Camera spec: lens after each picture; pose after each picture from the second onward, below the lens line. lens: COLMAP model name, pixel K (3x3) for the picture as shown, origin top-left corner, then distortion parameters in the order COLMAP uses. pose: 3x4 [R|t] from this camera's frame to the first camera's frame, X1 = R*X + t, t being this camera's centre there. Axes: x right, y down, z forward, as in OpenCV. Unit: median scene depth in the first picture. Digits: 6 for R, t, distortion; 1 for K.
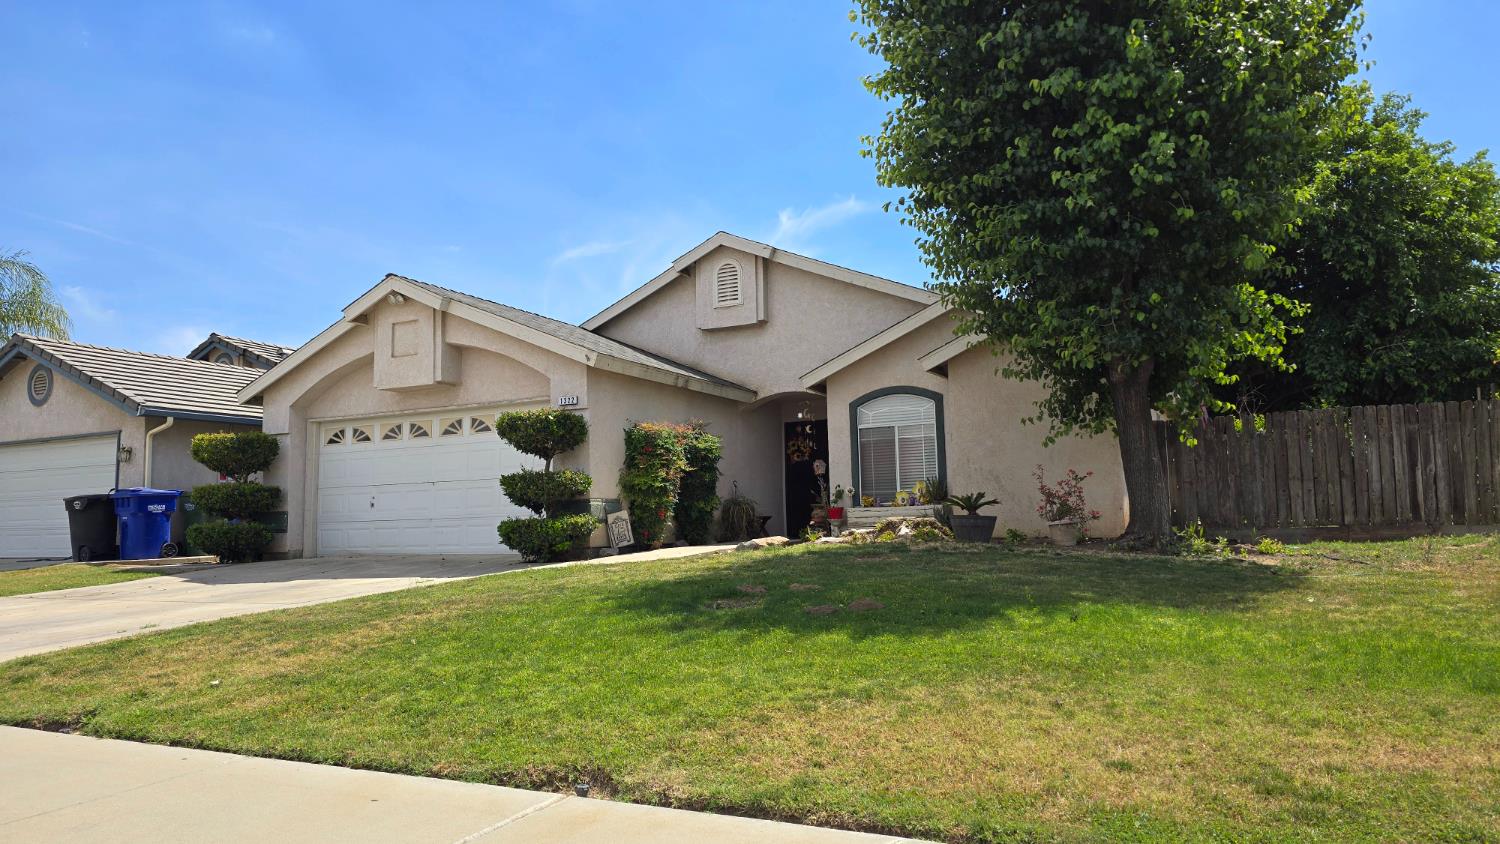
lens RADIAL K [[986.7, 0, 750.0], [0, 986.7, 422.0], [0, 0, 1]] dist [0.093260, -0.101507]
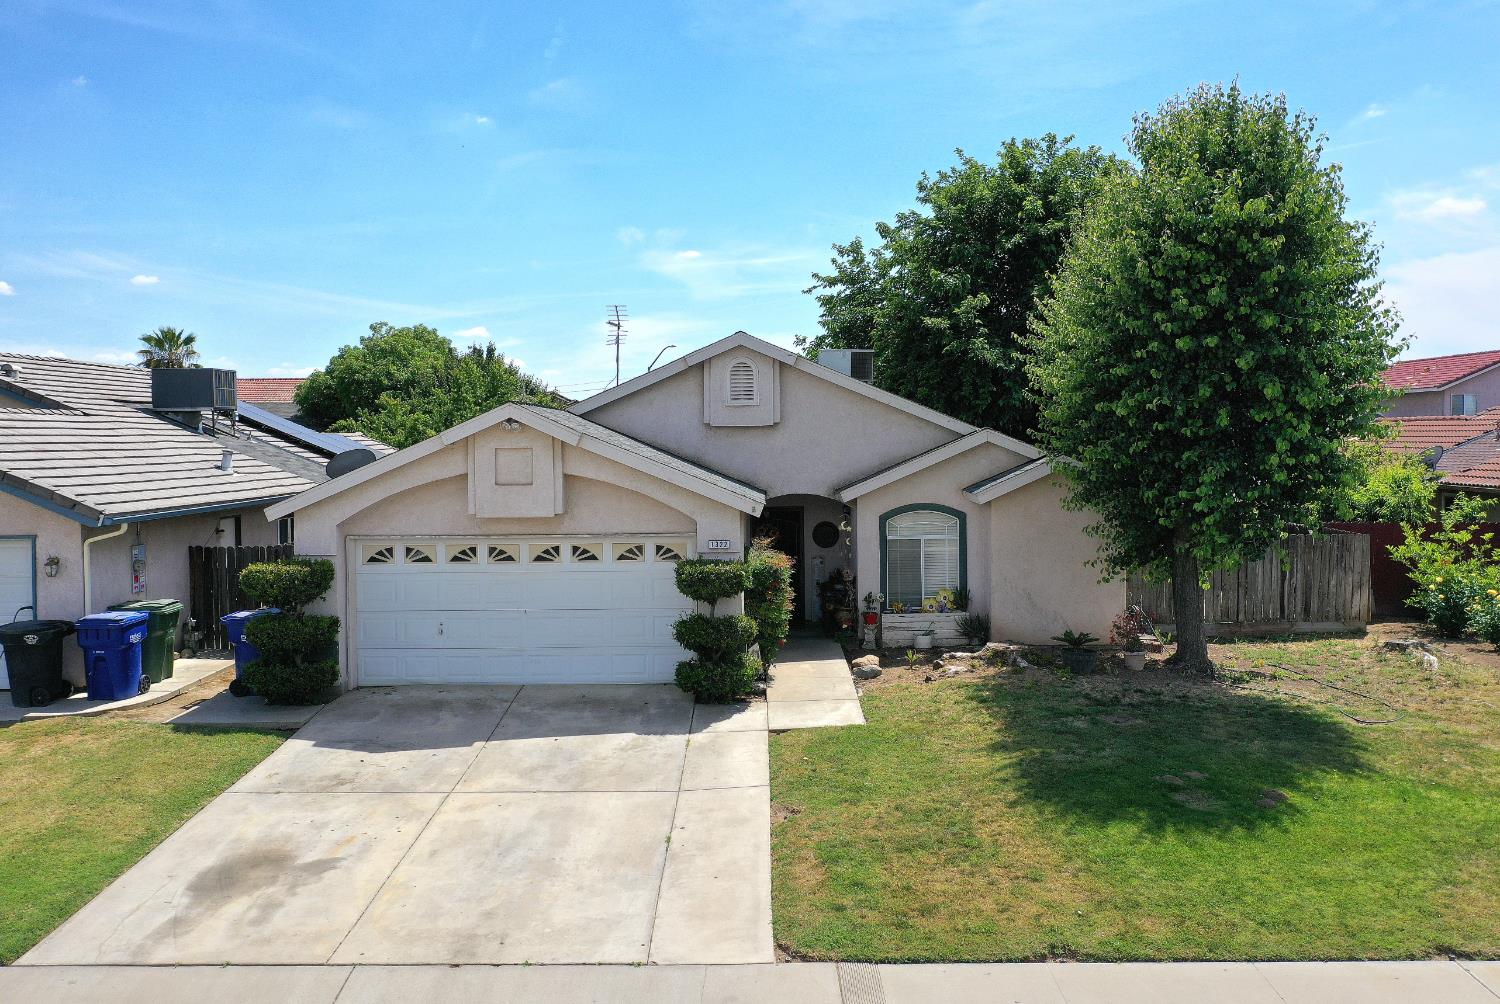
lens RADIAL K [[1240.7, 0, 751.5], [0, 1240.7, 477.1], [0, 0, 1]] dist [-0.003883, 0.003130]
pose [[0.894947, -0.000713, 0.446172, -0.637609], [-0.056442, 0.991784, 0.114798, -0.211060], [-0.442589, -0.127921, 0.887554, -0.143503]]
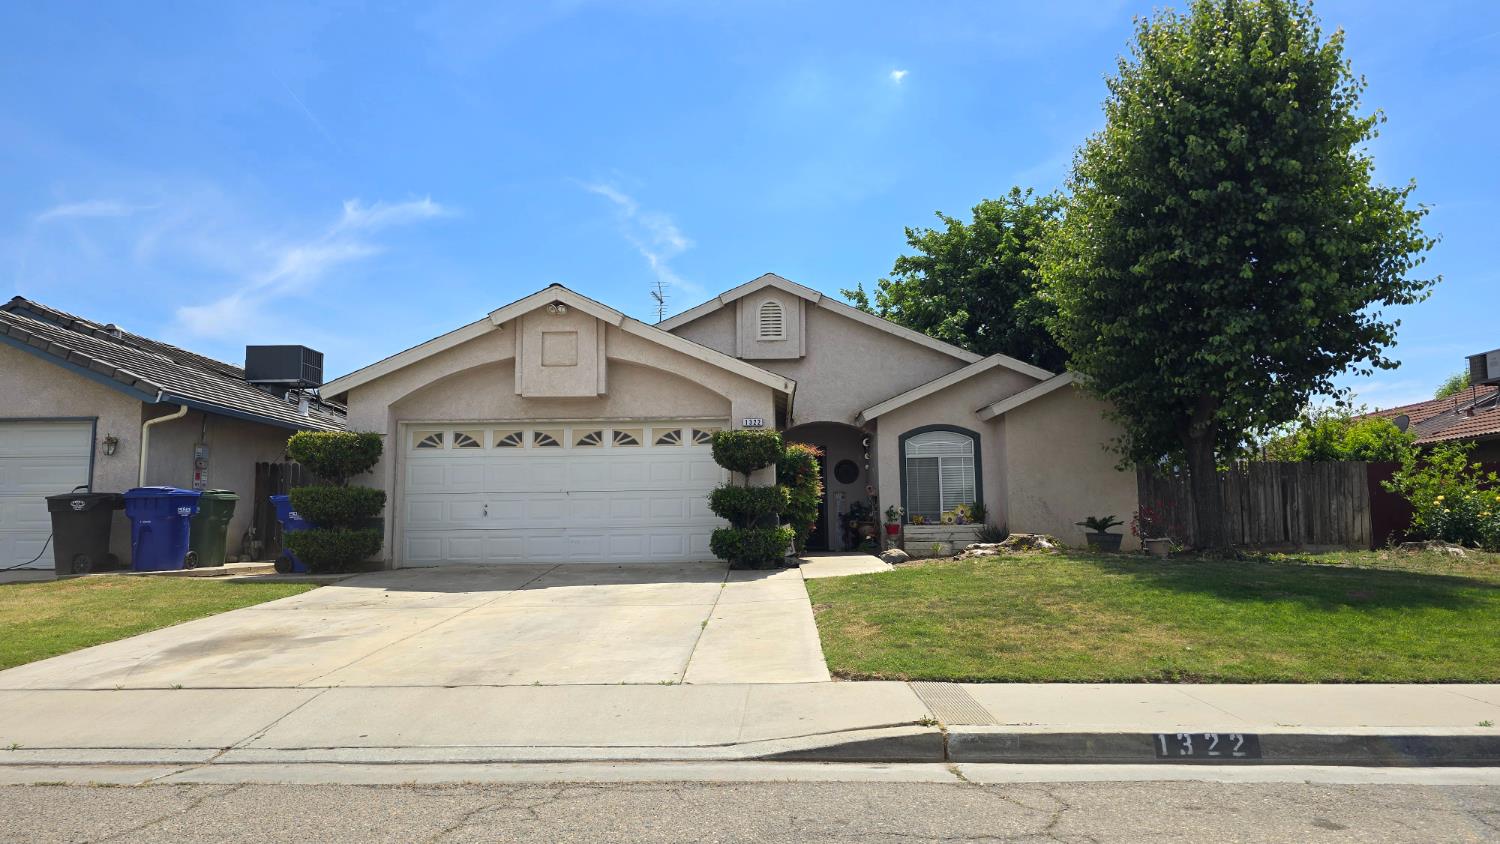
lens RADIAL K [[986.7, 0, 750.0], [0, 986.7, 422.0], [0, 0, 1]] dist [0.093260, -0.101507]
pose [[0.902778, 0.061976, 0.425618, -0.564473], [-0.054295, 0.998069, -0.030168, 0.009676], [-0.426666, 0.004126, 0.904400, 0.011320]]
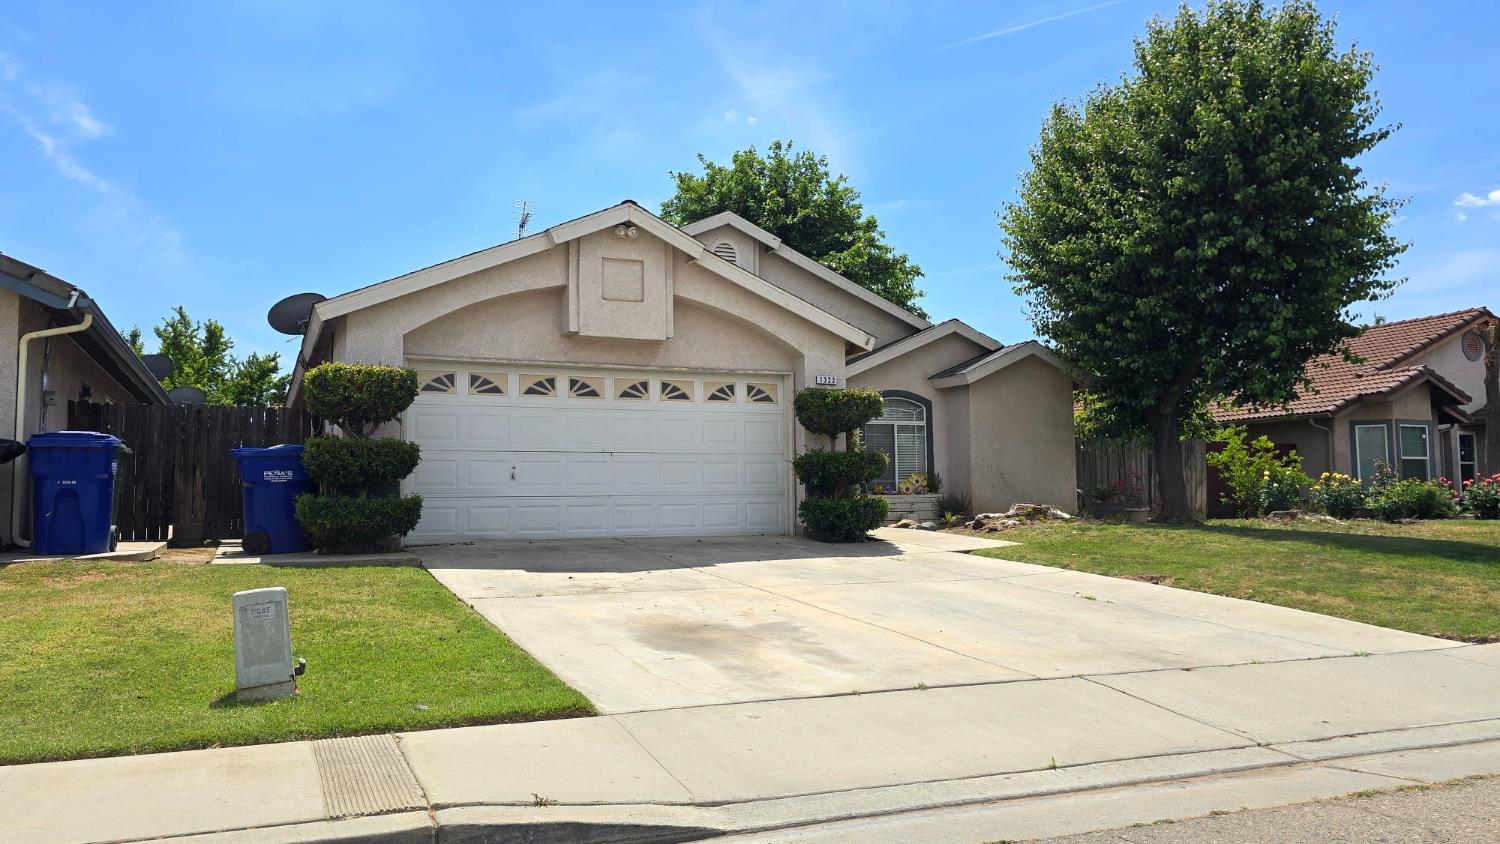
lens RADIAL K [[1094.4, 0, 732.1], [0, 1094.4, 419.0], [0, 0, 1]] dist [0.121074, -0.154267]
pose [[0.644968, 0.074530, 0.760567, -0.928599], [-0.085520, 0.996021, -0.025081, 0.045300], [-0.759410, -0.048868, 0.648775, 0.312482]]
